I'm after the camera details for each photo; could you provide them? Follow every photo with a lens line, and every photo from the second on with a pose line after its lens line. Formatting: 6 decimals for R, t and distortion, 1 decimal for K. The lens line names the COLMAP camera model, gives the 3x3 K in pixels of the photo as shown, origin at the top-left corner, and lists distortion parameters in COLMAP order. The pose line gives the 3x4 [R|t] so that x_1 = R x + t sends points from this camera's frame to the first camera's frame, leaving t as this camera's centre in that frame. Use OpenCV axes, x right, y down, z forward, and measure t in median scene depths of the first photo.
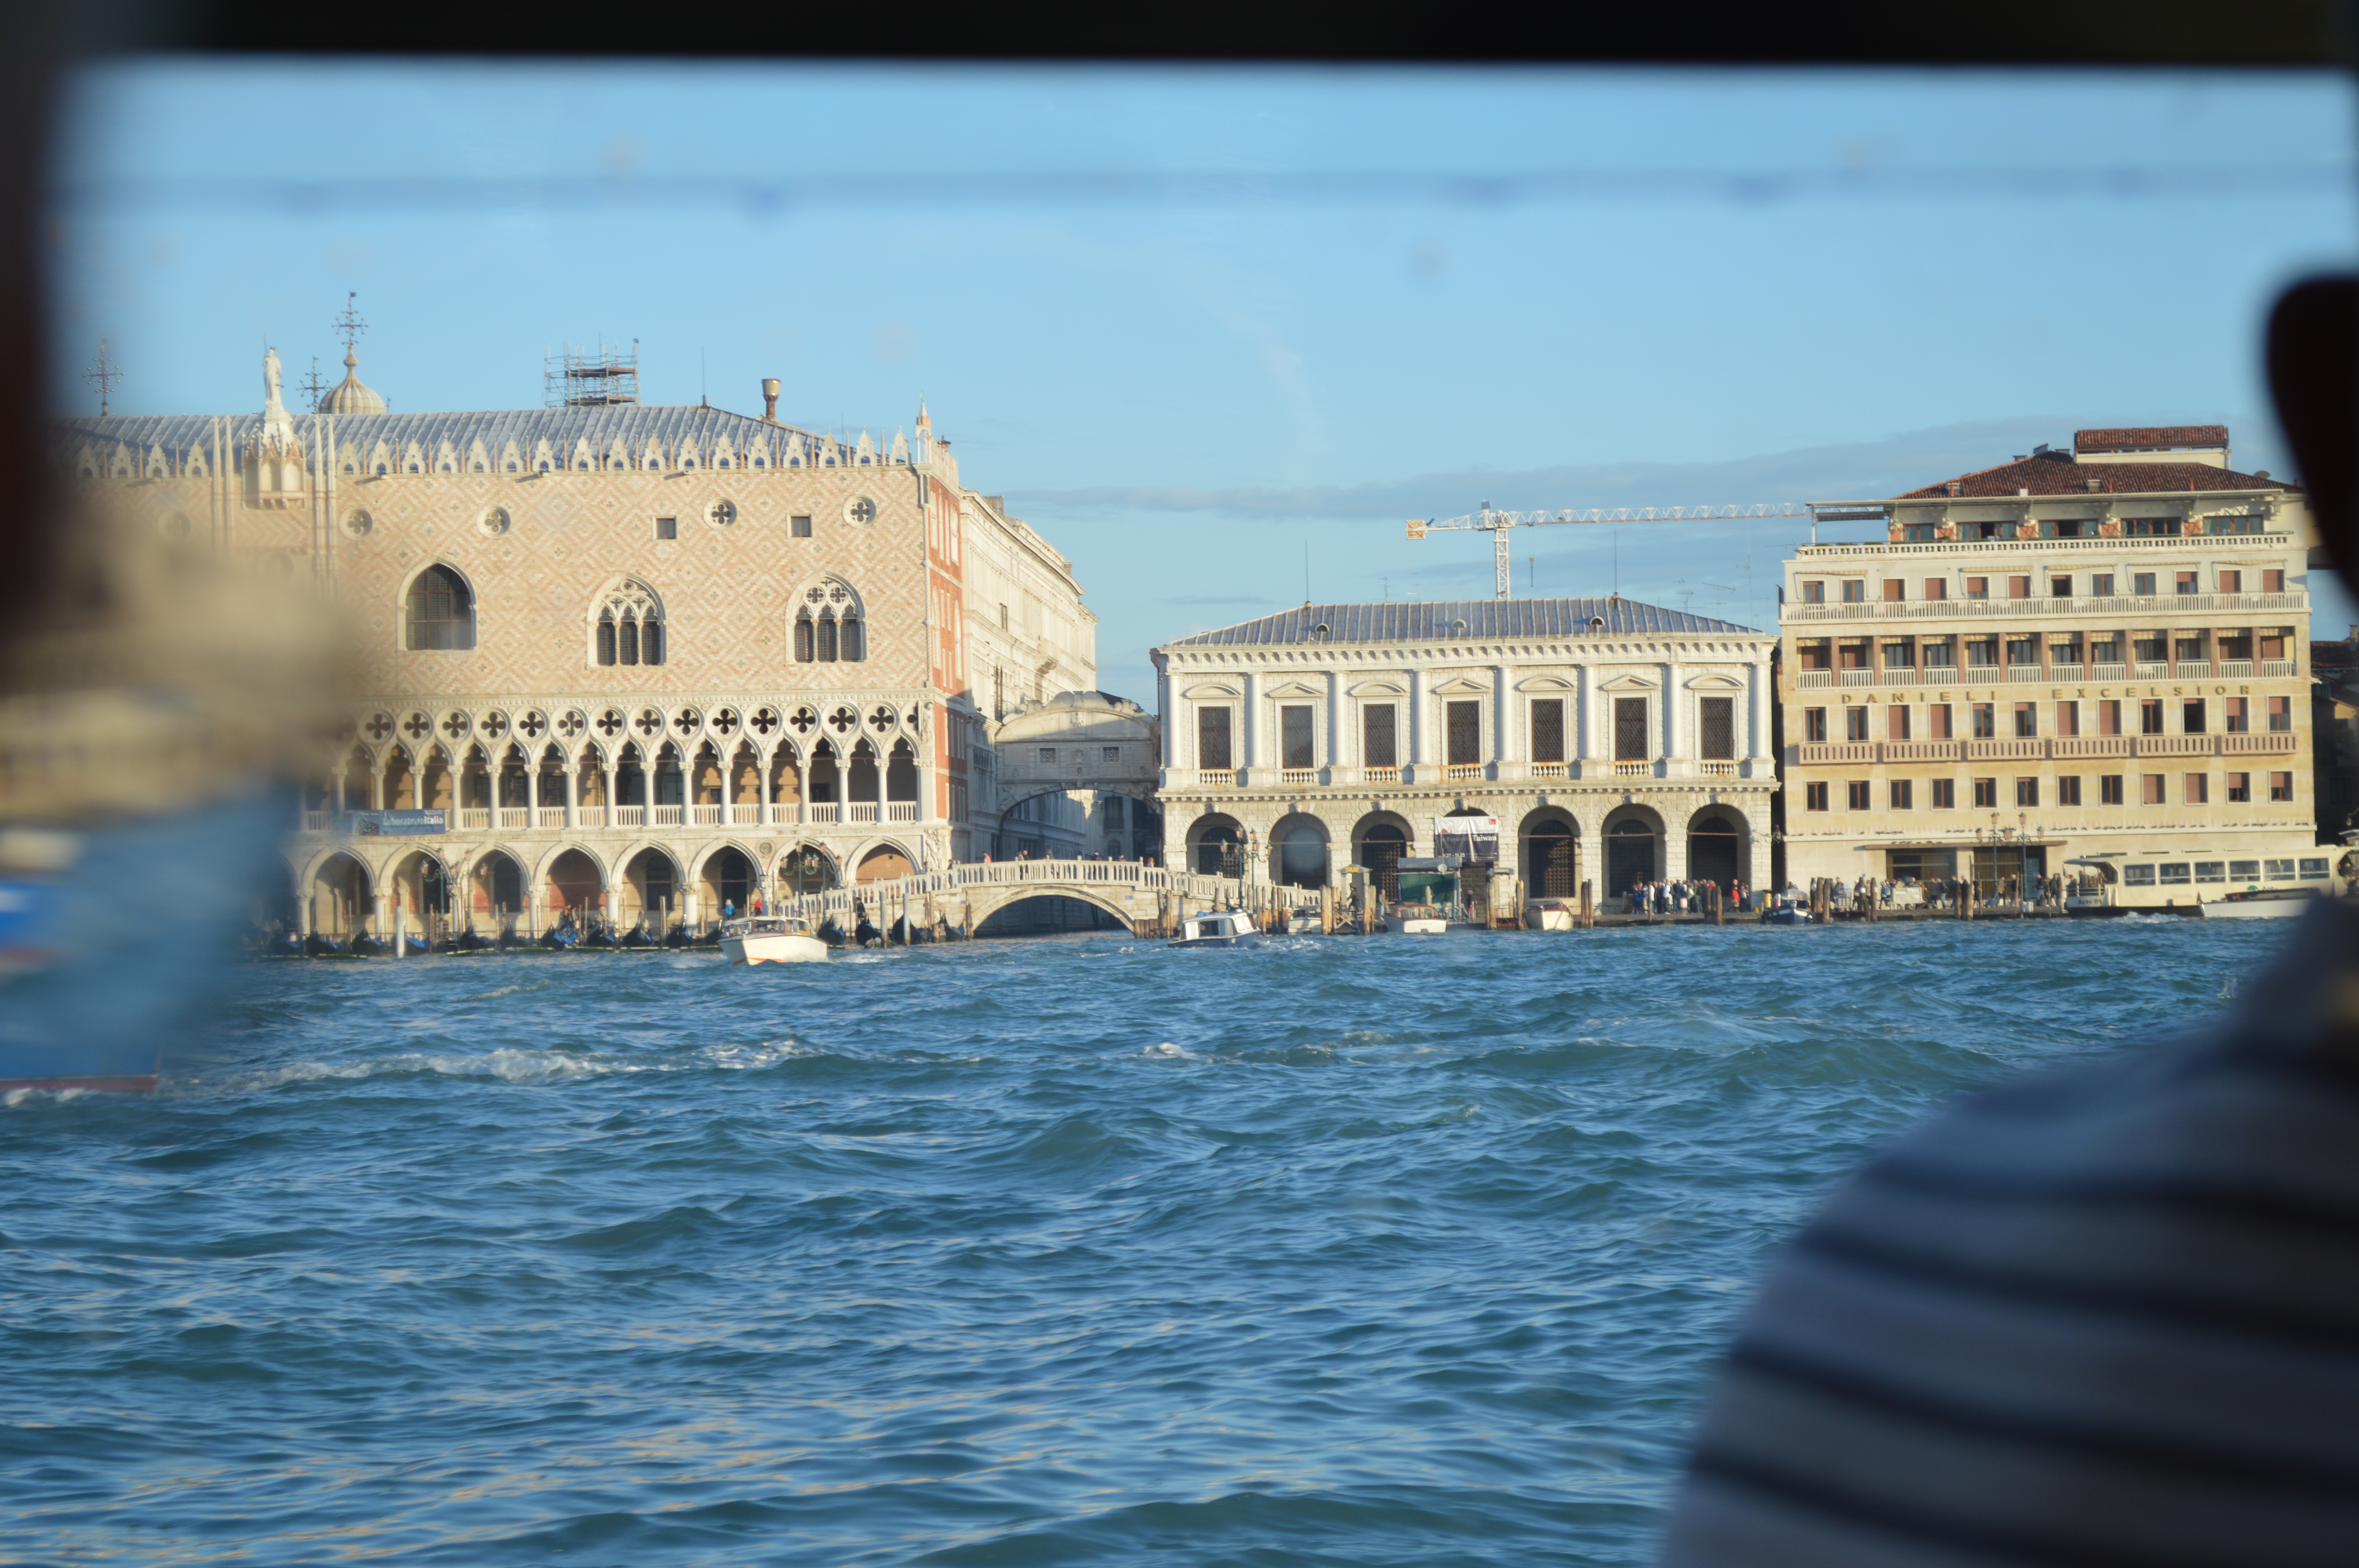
lens RADIAL K [[5737.3, 0, 1179.5], [0, 5737.3, 784.0], [0, 0, 1]] dist [0.073444, -0.261478]
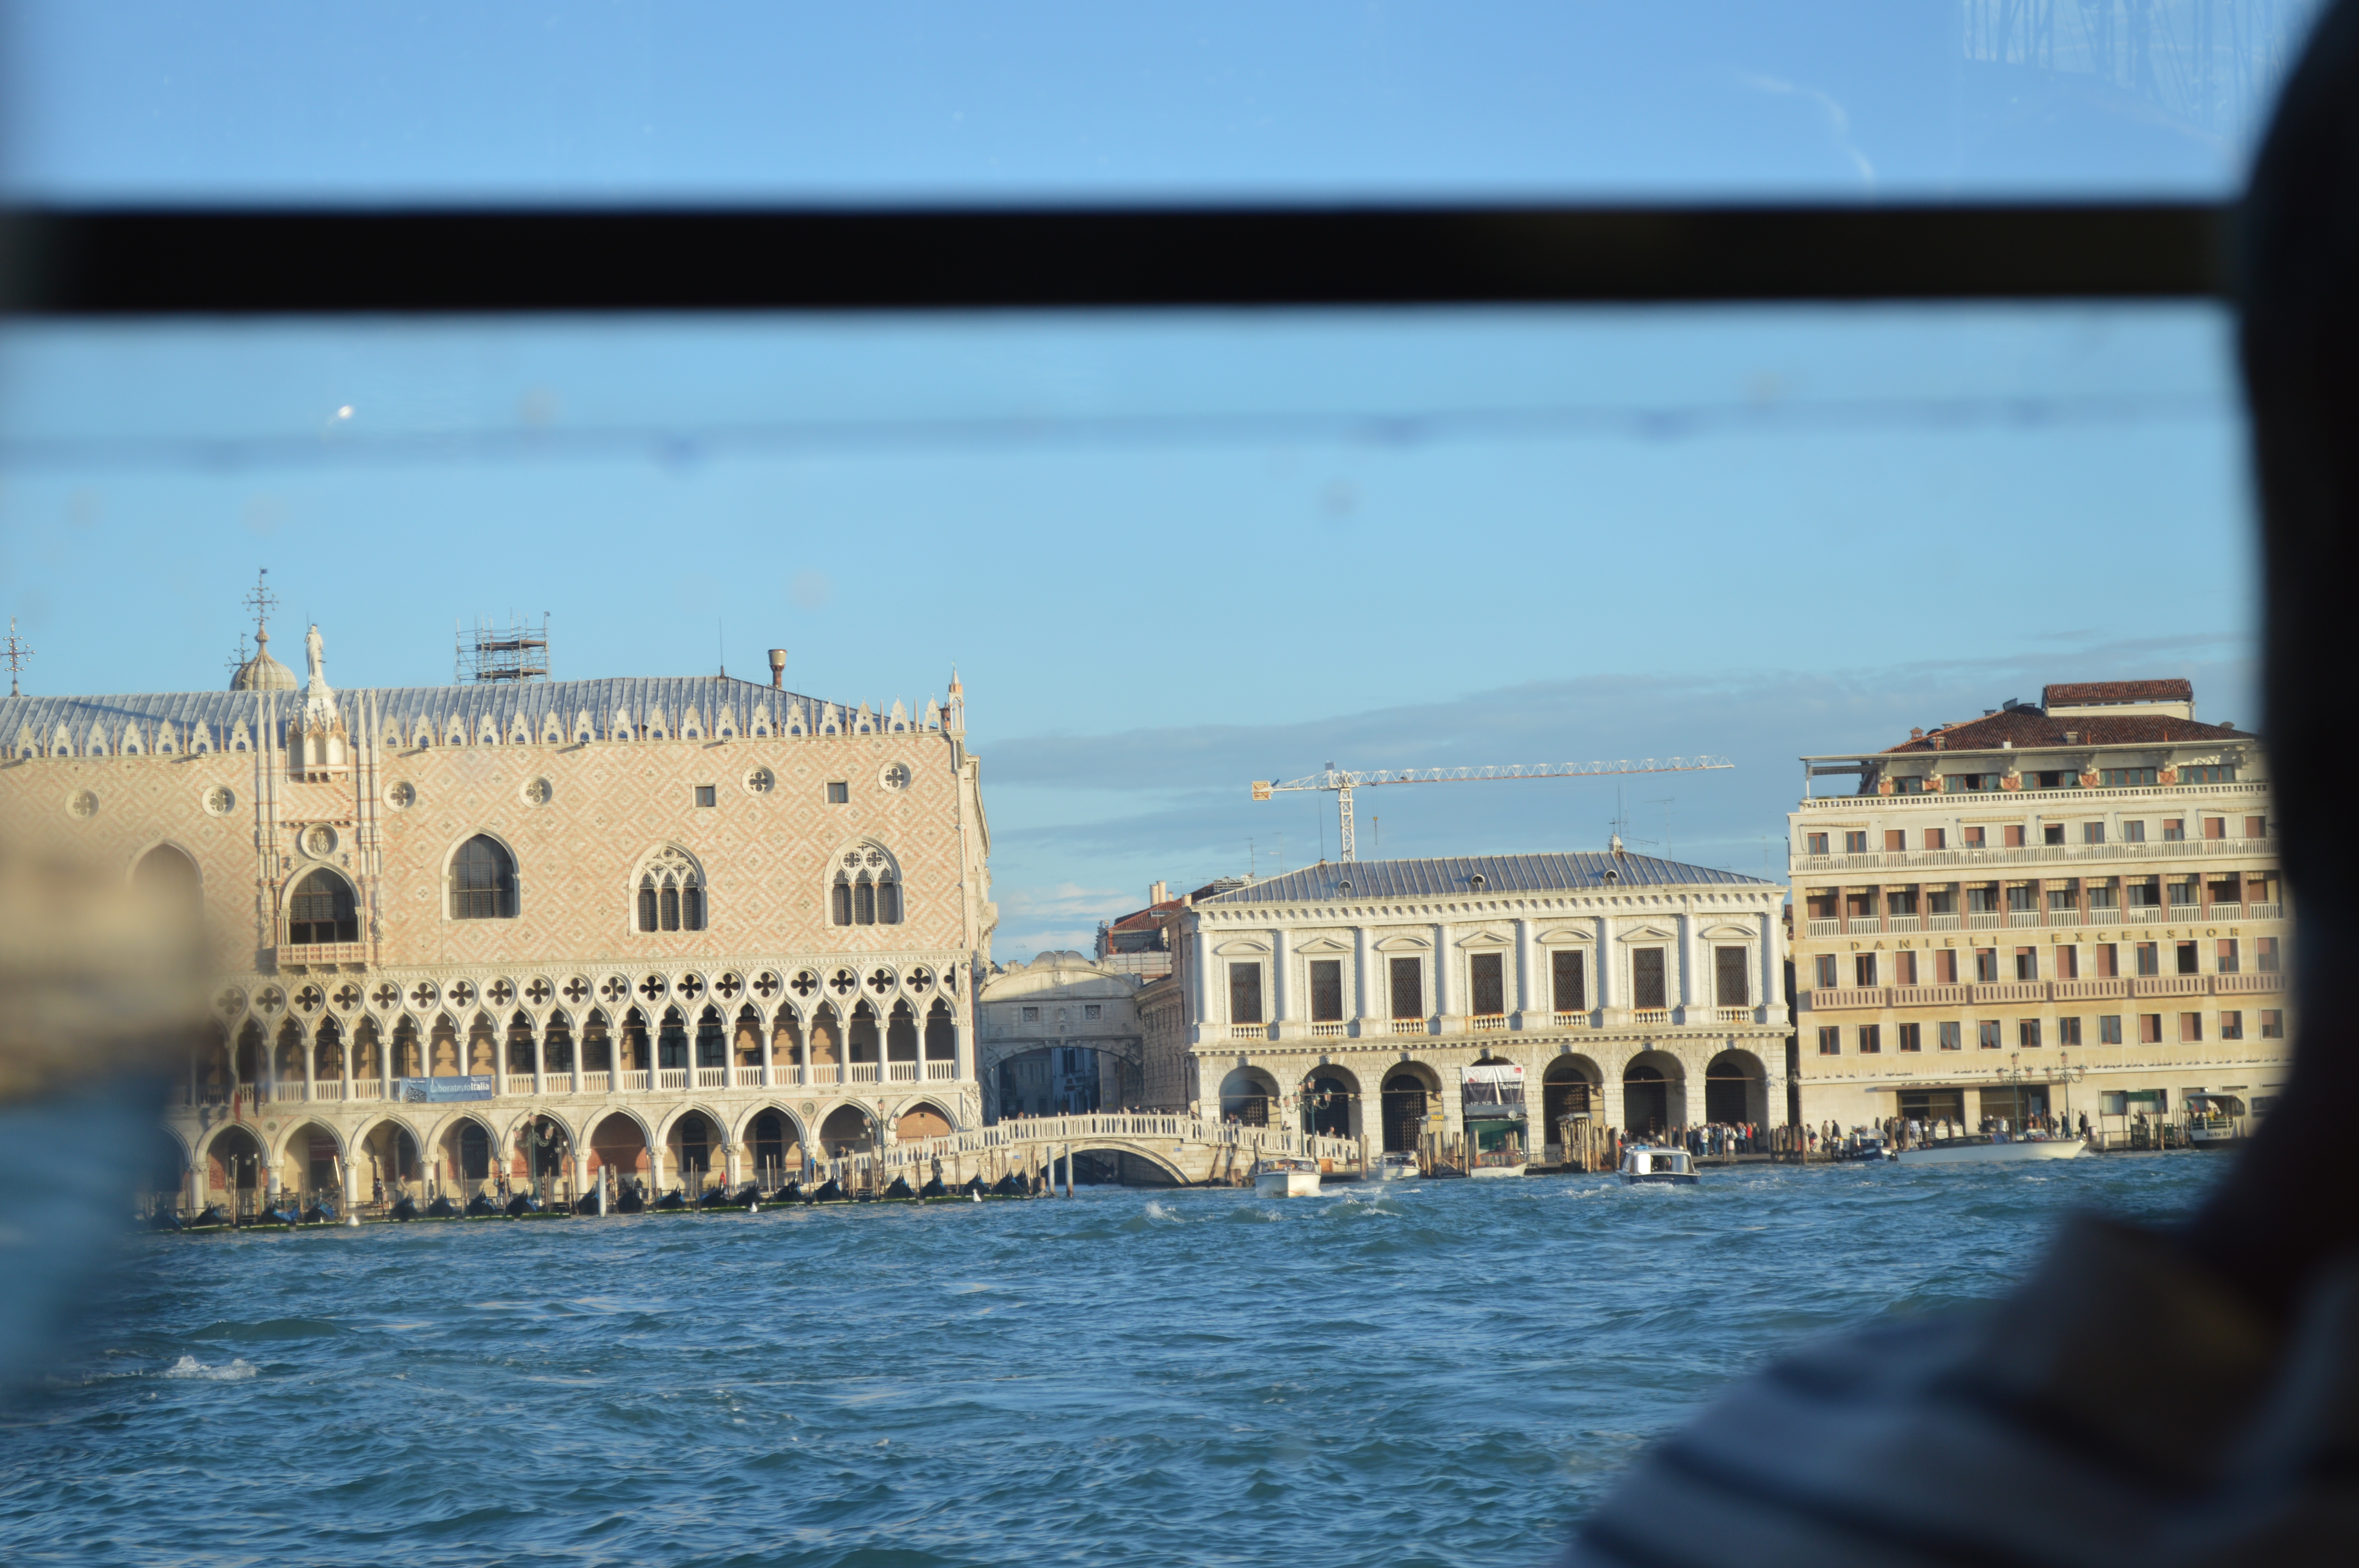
lens RADIAL K [[5737.3, 0, 1179.5], [0, 5737.3, 784.0], [0, 0, 1]] dist [0.073444, -0.261478]
pose [[0.996743, -0.012832, 0.079616, -0.086675], [0.016502, 0.998823, -0.045612, 0.001236], [-0.078937, 0.046777, 0.995782, -0.023192]]
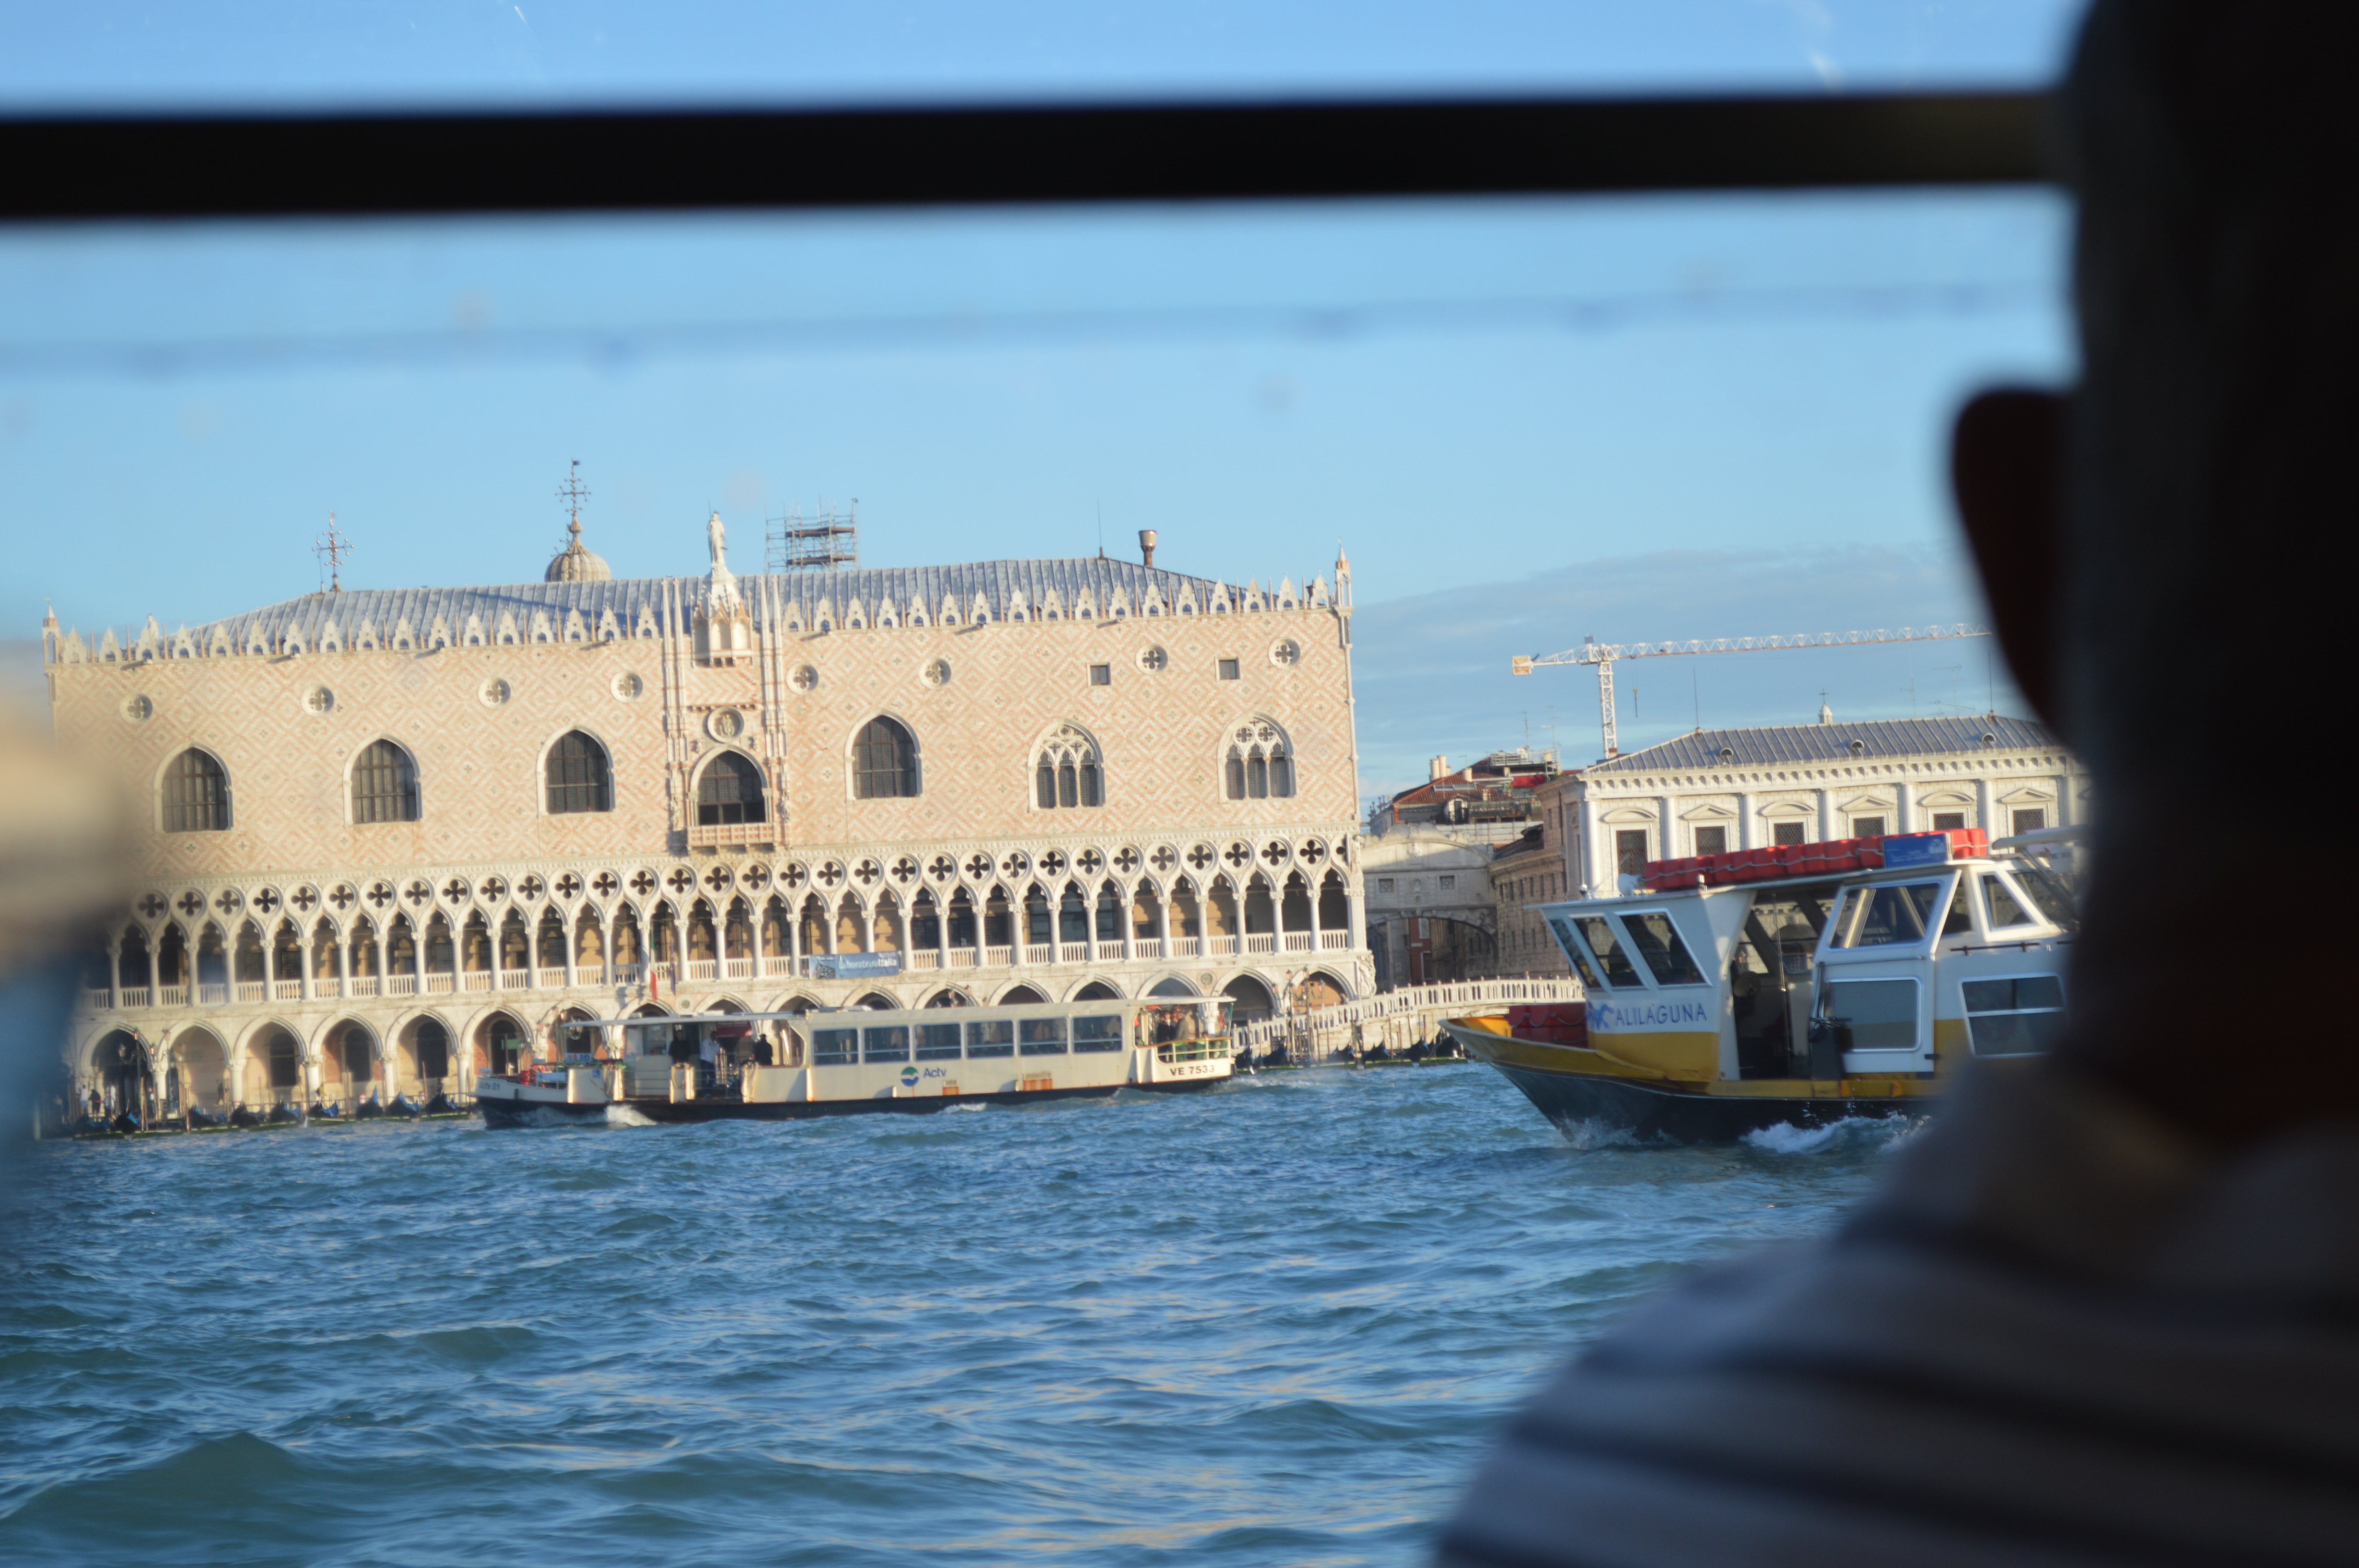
lens RADIAL K [[5737.3, 0, 1179.5], [0, 5737.3, 784.0], [0, 0, 1]] dist [0.073444, -0.261478]
pose [[0.997012, -0.029726, 0.071304, -0.149936], [0.031622, 0.999171, -0.025621, 0.002348], [-0.070483, 0.027799, 0.997126, -0.037747]]
